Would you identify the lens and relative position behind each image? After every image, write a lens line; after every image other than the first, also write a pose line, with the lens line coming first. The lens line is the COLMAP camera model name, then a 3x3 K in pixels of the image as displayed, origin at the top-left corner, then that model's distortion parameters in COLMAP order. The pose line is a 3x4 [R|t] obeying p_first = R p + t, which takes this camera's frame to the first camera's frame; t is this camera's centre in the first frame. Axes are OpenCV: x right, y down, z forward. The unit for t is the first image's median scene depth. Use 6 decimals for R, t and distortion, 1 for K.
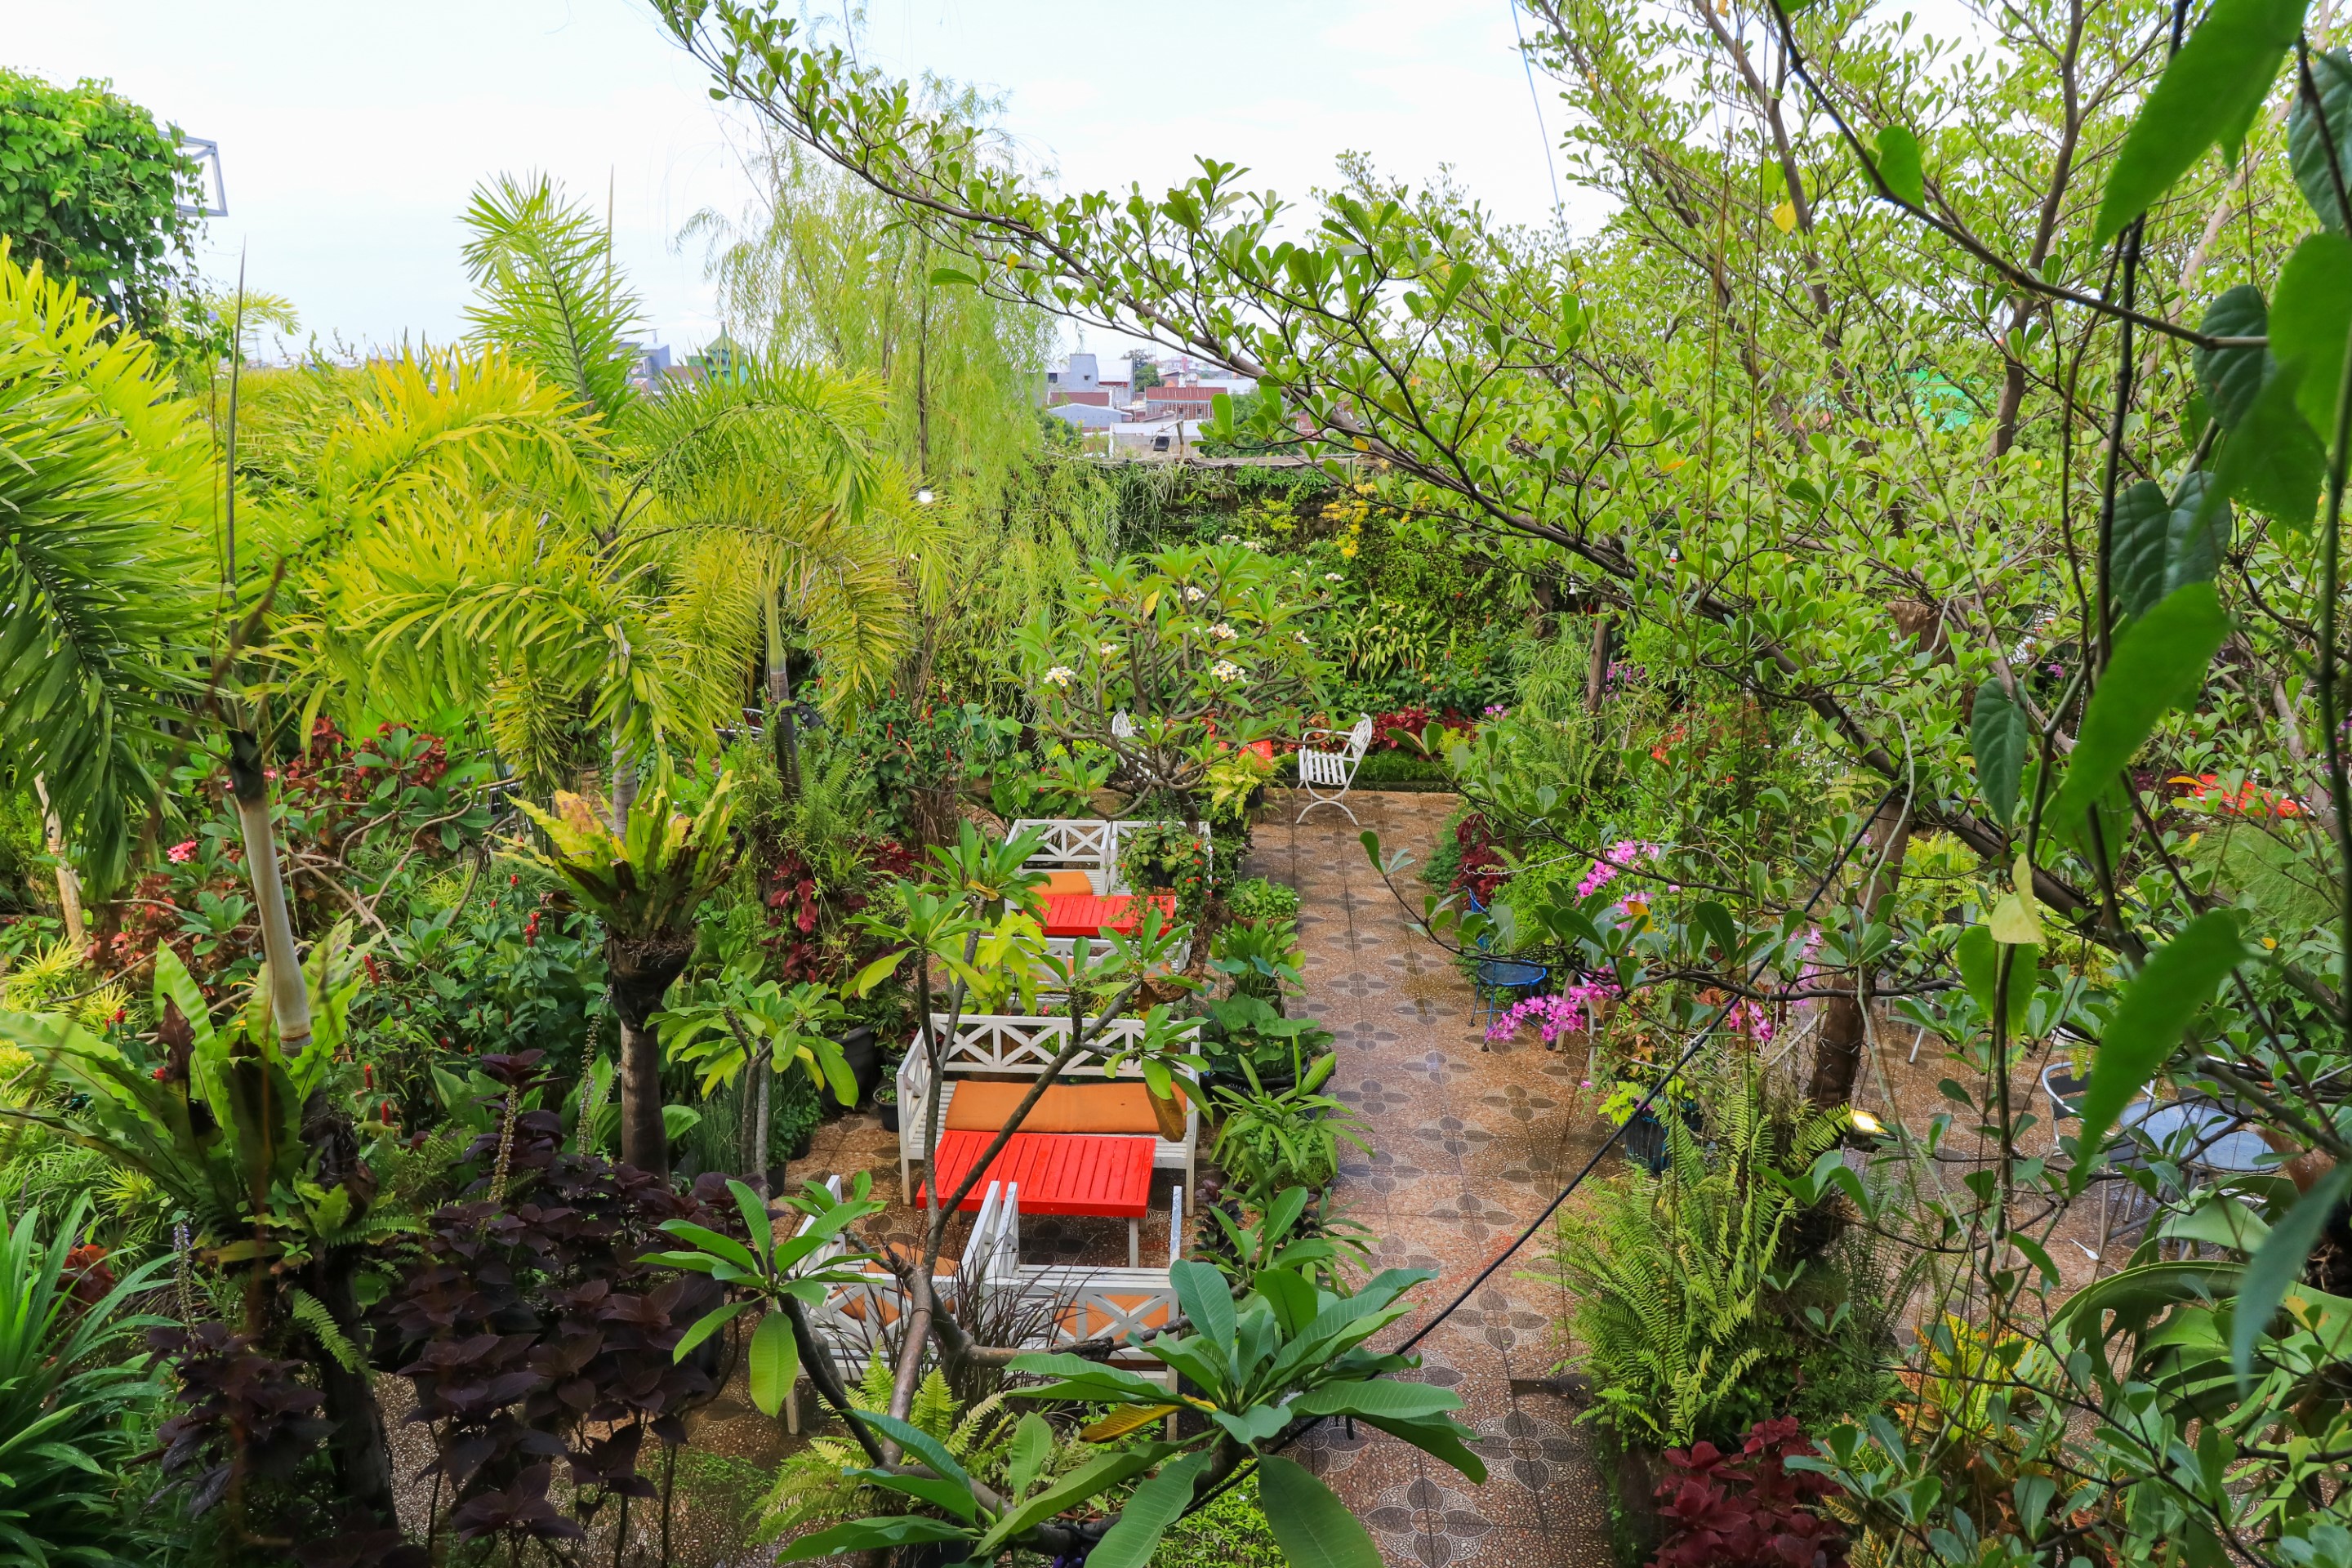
lens RADIAL K [[1534.5, 0, 1167.9], [0, 1534.5, 789.5], [0, 0, 1]] dist [0.001136, 0.000031]
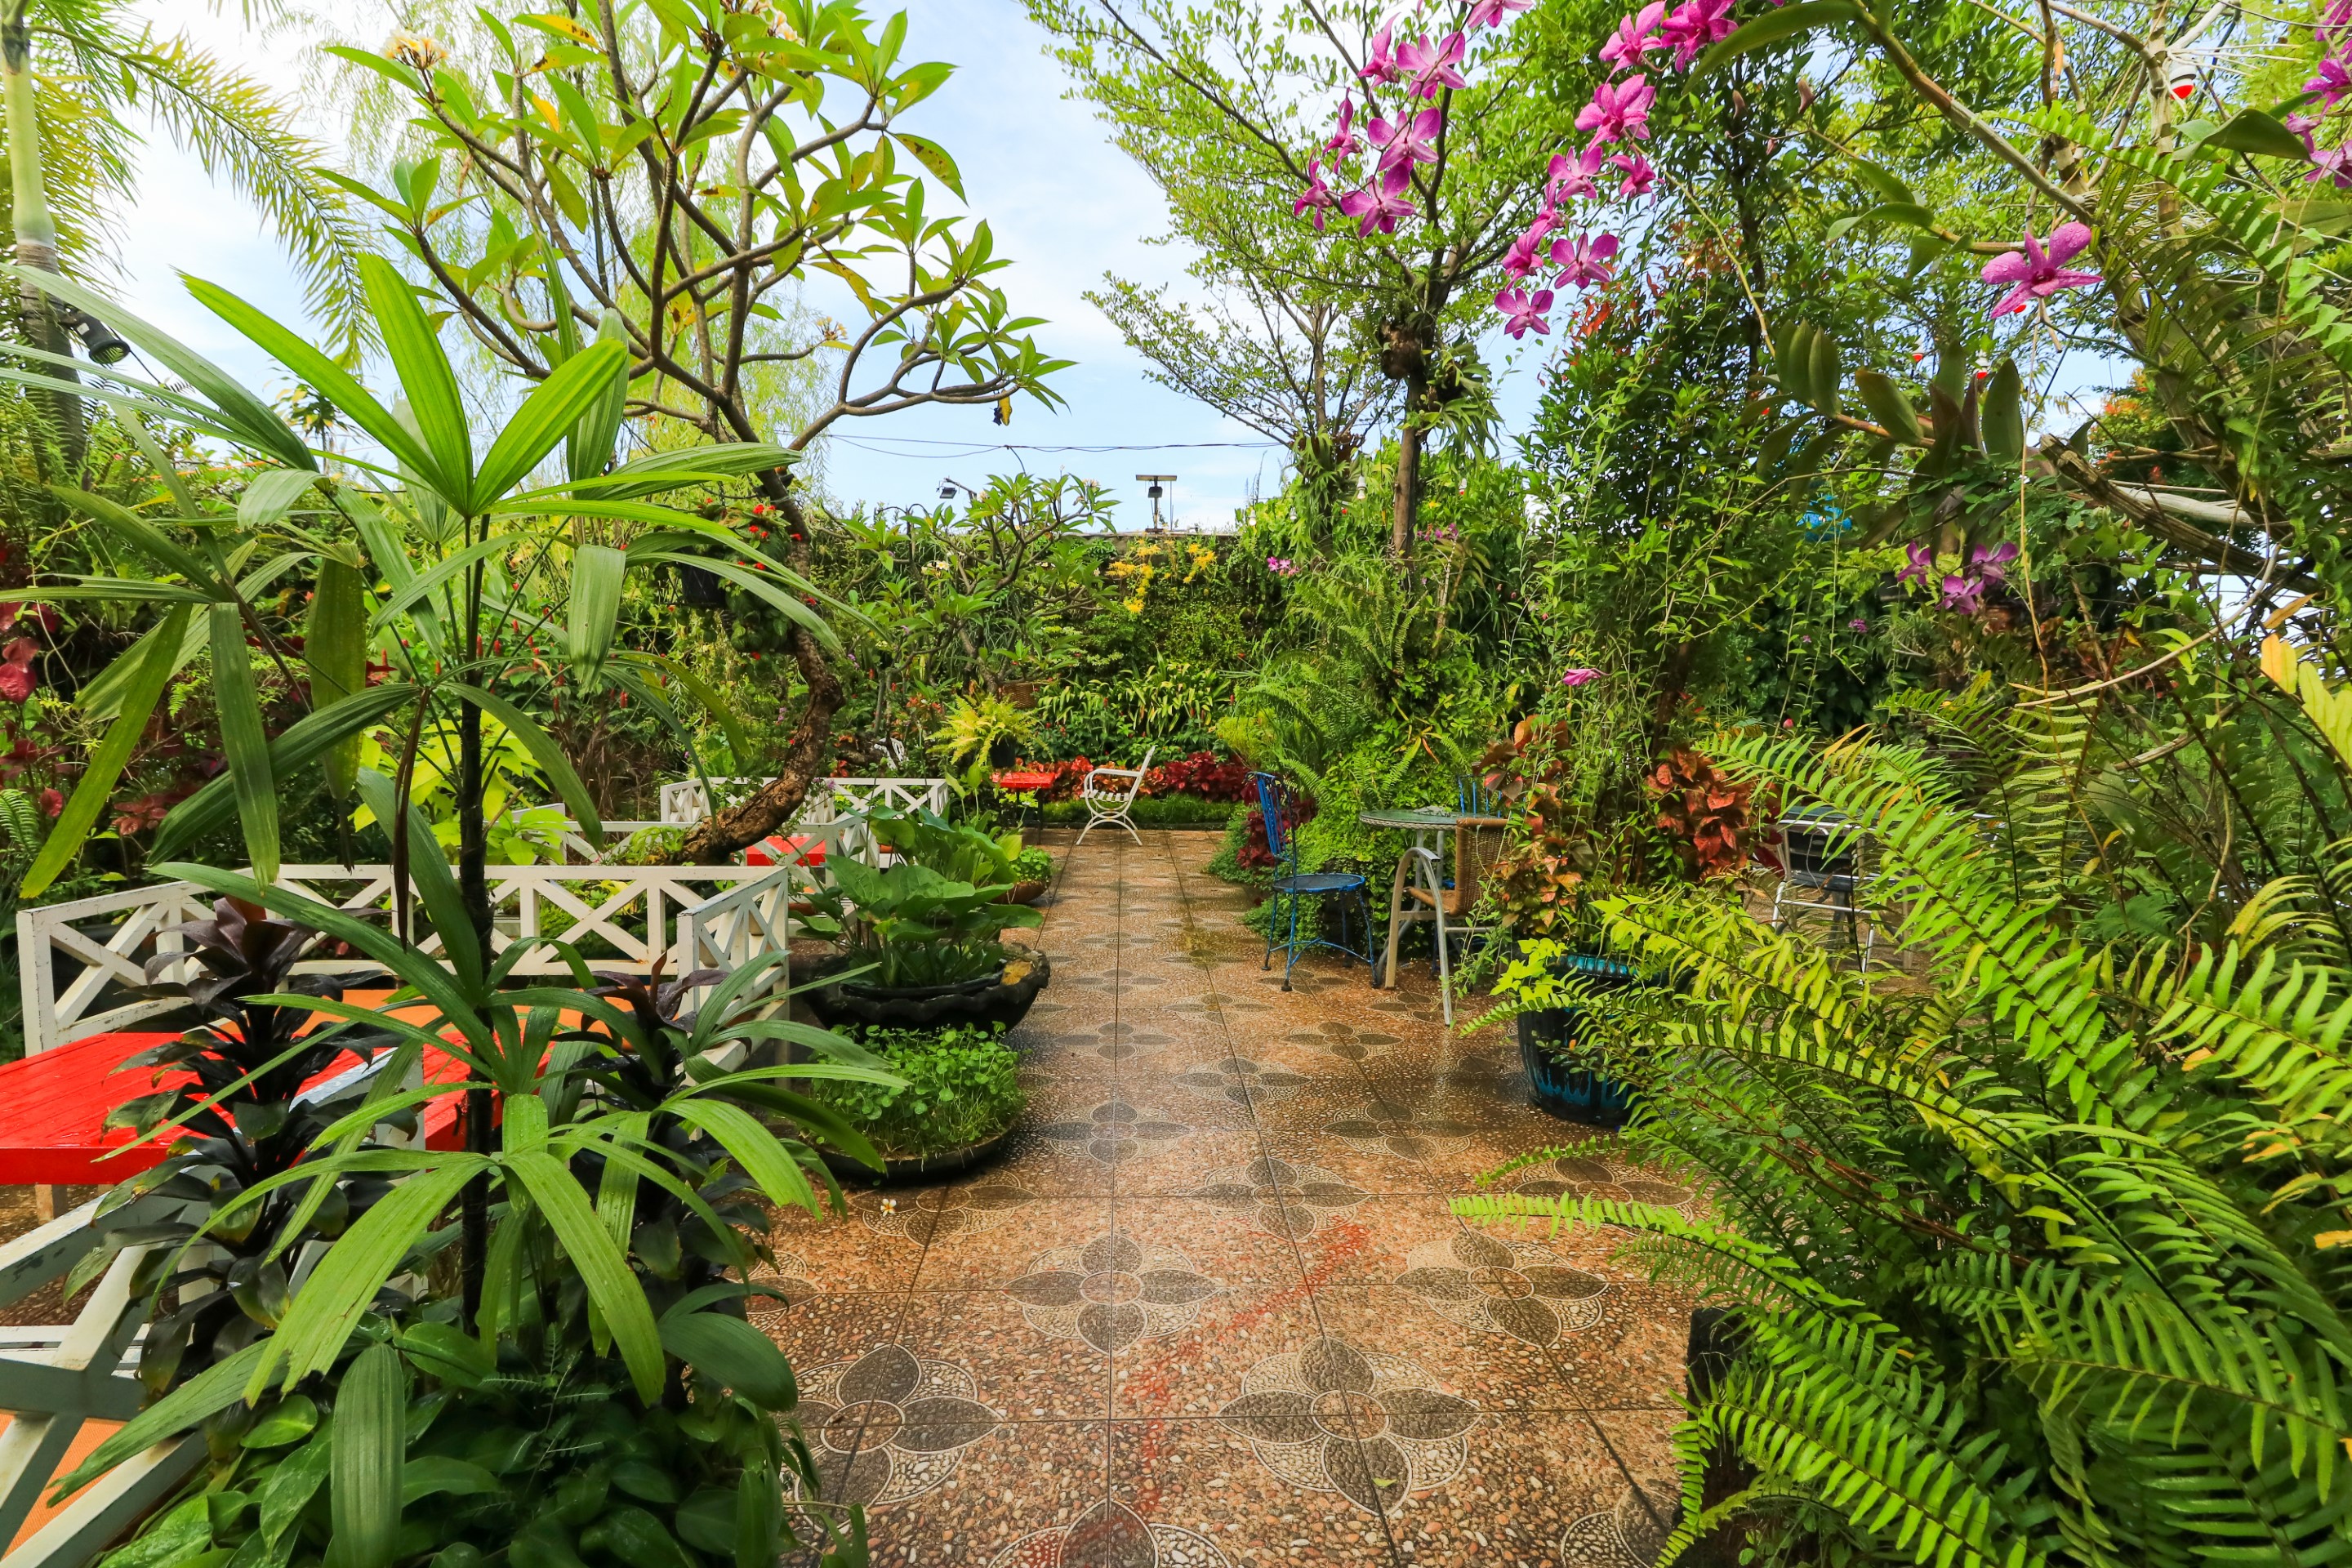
lens RADIAL K [[1093.7, 0, 1185.4], [0, 1093.7, 769.2], [0, 0, 1]] dist [0.001019, -0.000017]
pose [[0.991932, 0.002365, 0.126750, 0.080268], [0.023617, 0.978875, -0.203093, 0.141084], [-0.124552, 0.204448, 0.970921, 0.412632]]
